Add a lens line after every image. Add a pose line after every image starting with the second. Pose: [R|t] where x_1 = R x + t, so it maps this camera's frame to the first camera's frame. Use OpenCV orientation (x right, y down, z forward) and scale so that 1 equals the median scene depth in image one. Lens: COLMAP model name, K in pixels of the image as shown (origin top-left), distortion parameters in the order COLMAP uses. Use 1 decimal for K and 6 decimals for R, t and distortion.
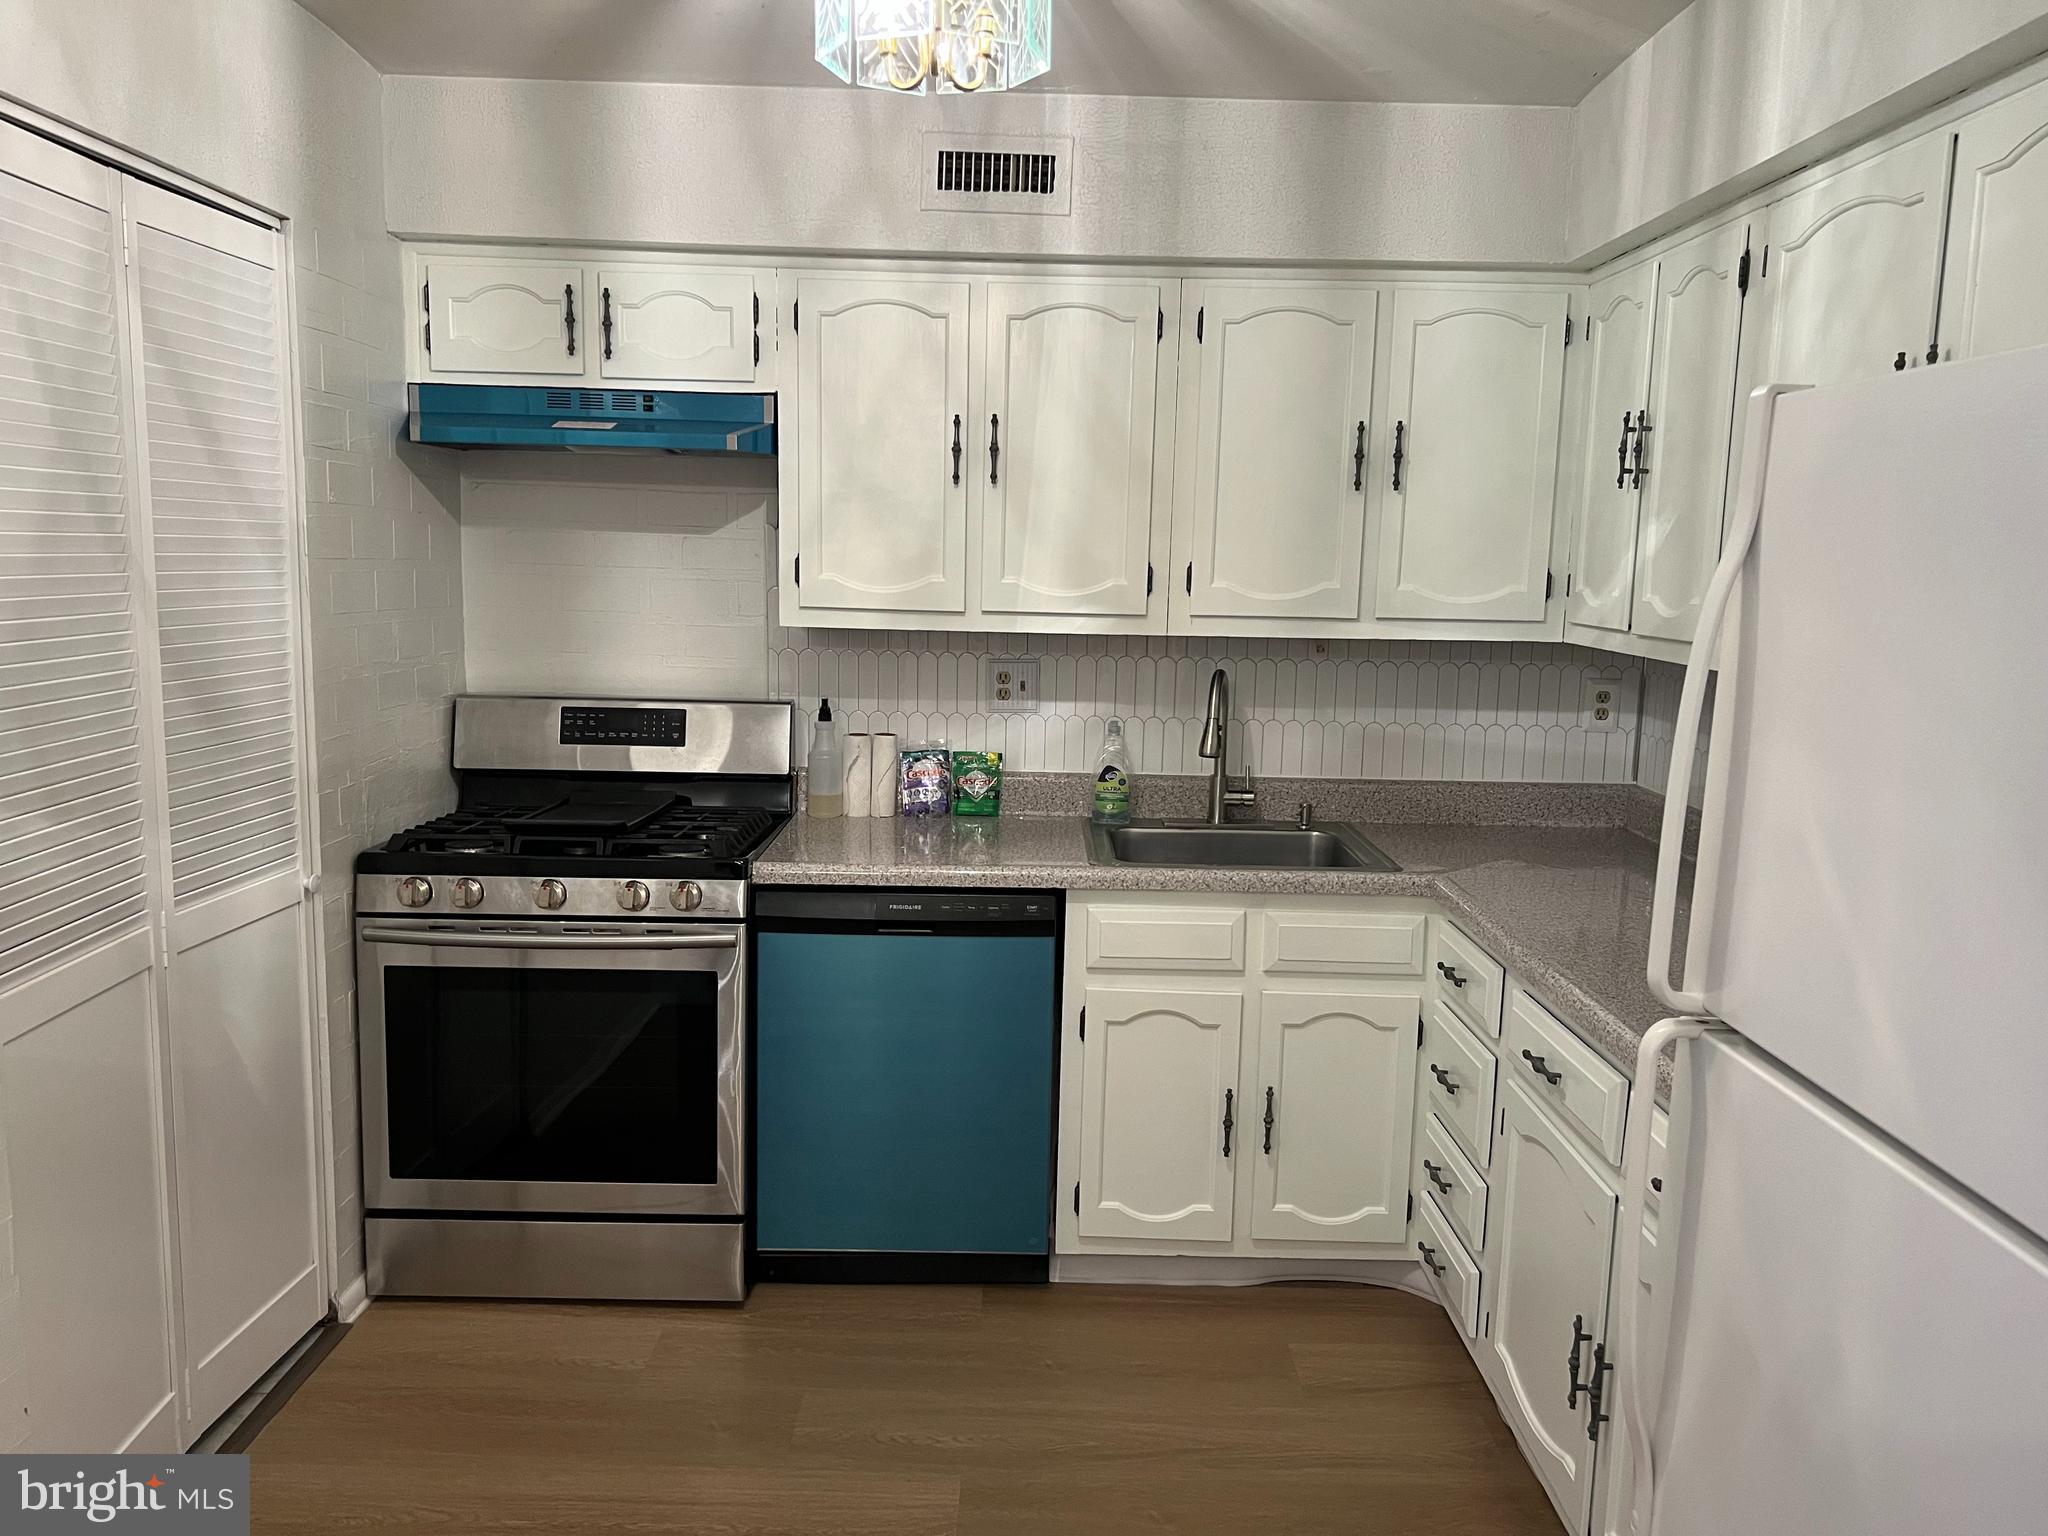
lens RADIAL K [[1558.2, 0, 1025.6], [0, 1558.2, 791.7], [0, 0, 1]] dist [0.048628, -0.048225]
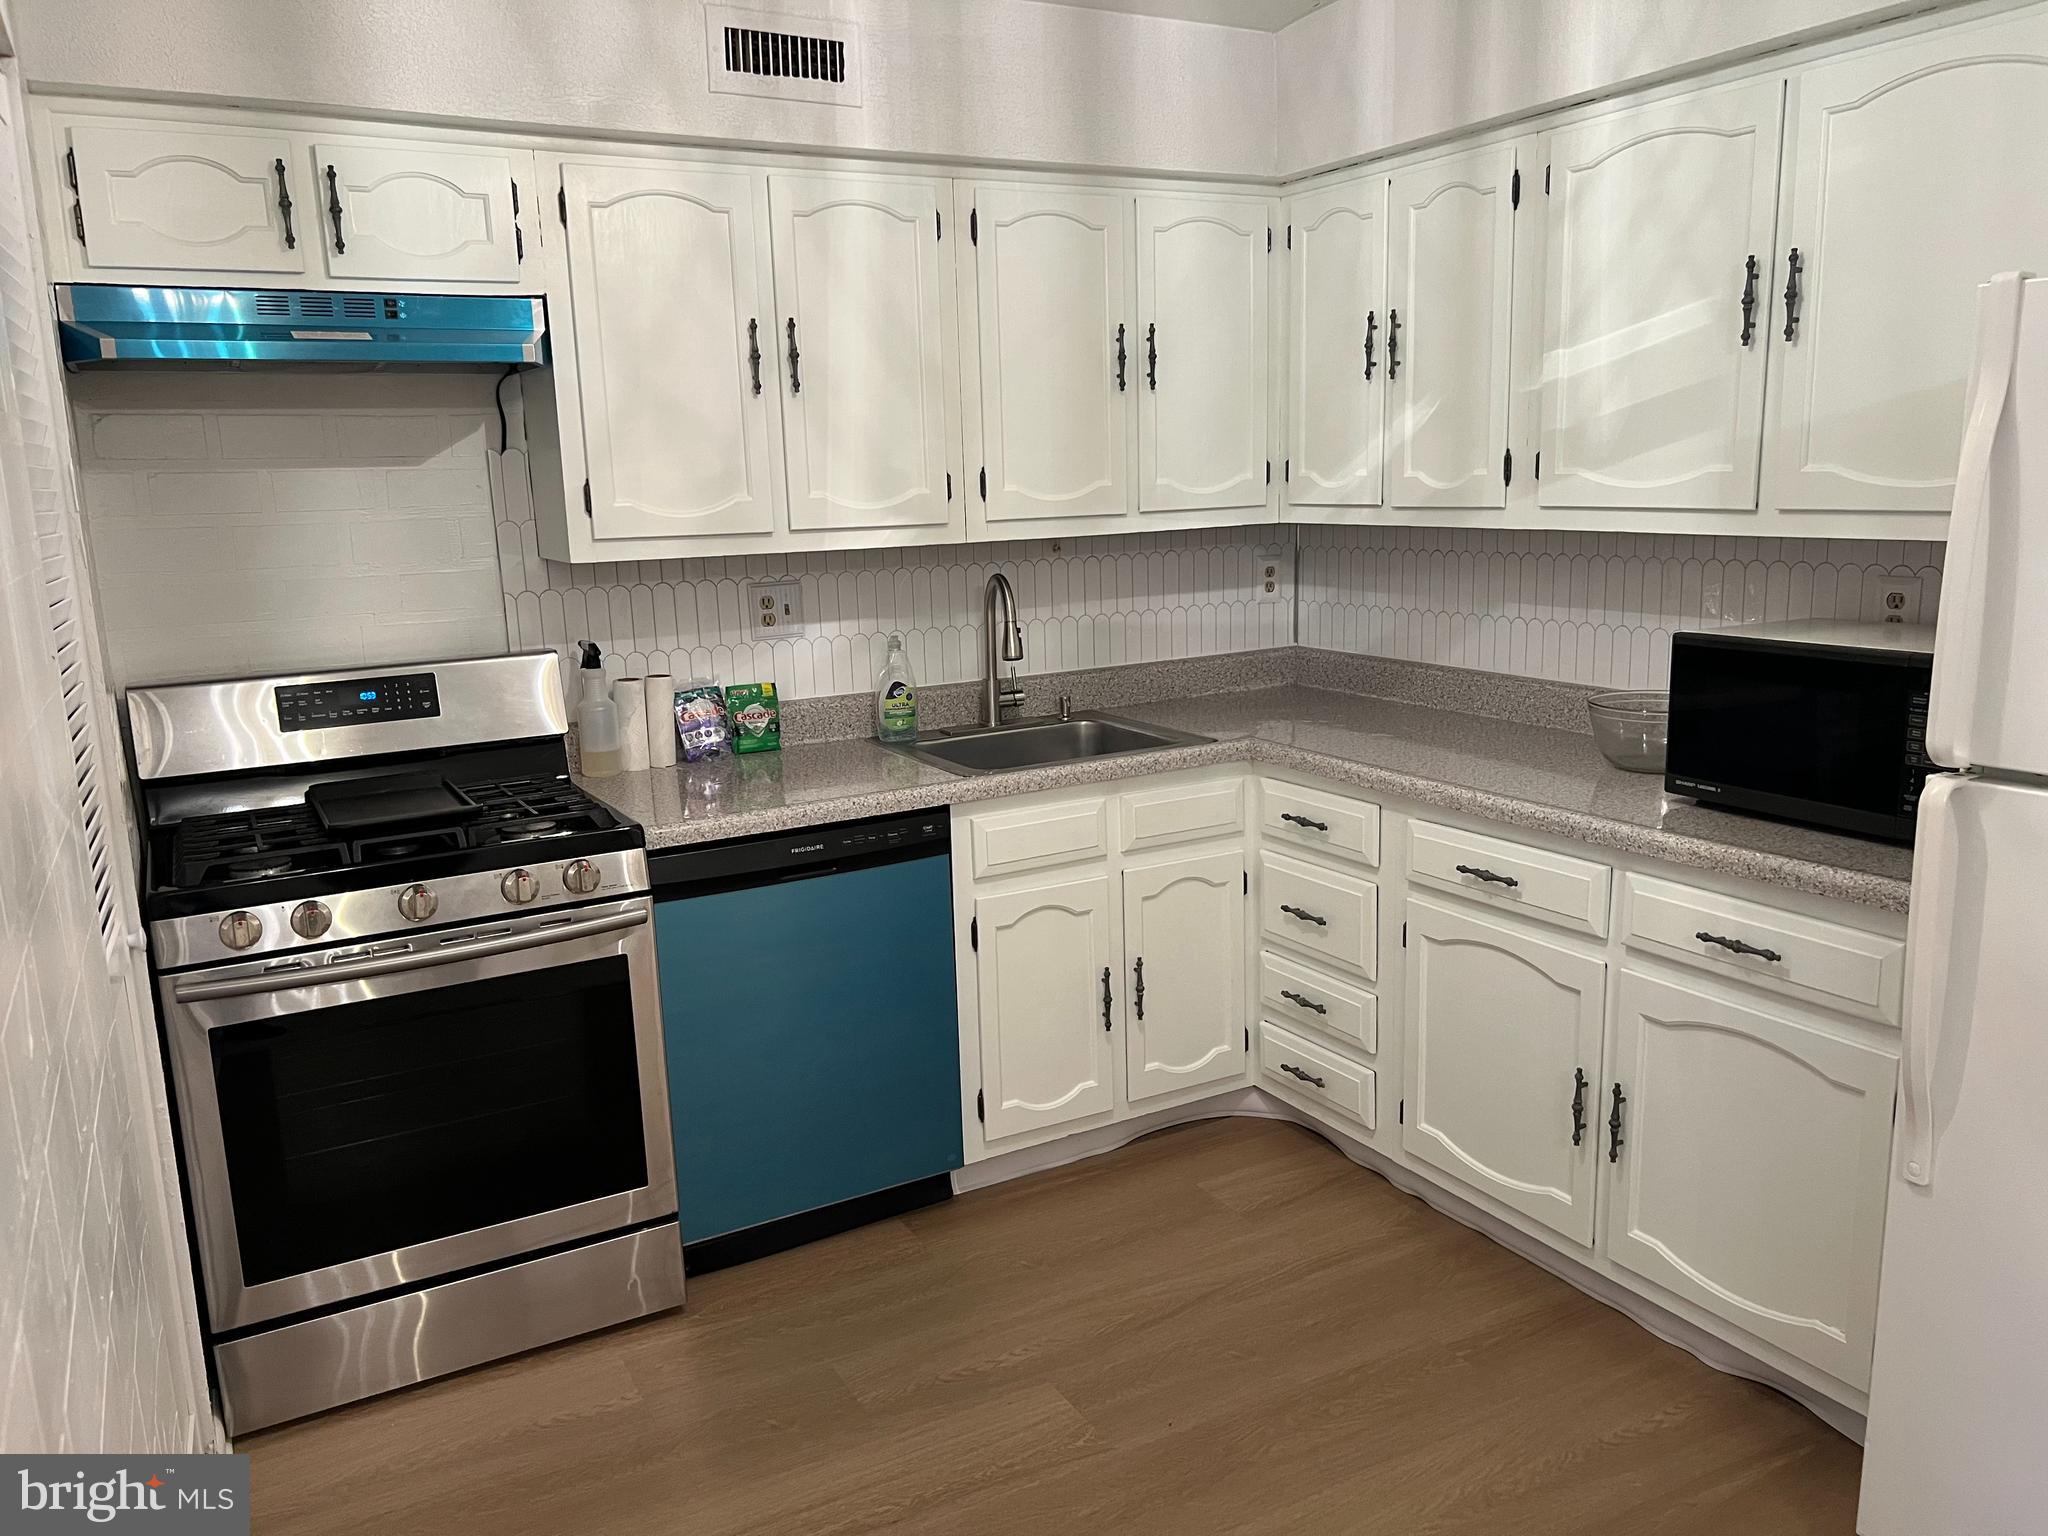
lens RADIAL K [[1558.2, 0, 1025.6], [0, 1558.2, 791.7], [0, 0, 1]] dist [0.048628, -0.048225]
pose [[0.871785, -0.149100, 0.466648, -0.379587], [0.126278, 0.988763, 0.080011, -0.017883], [-0.473333, -0.010825, 0.880817, 0.099897]]
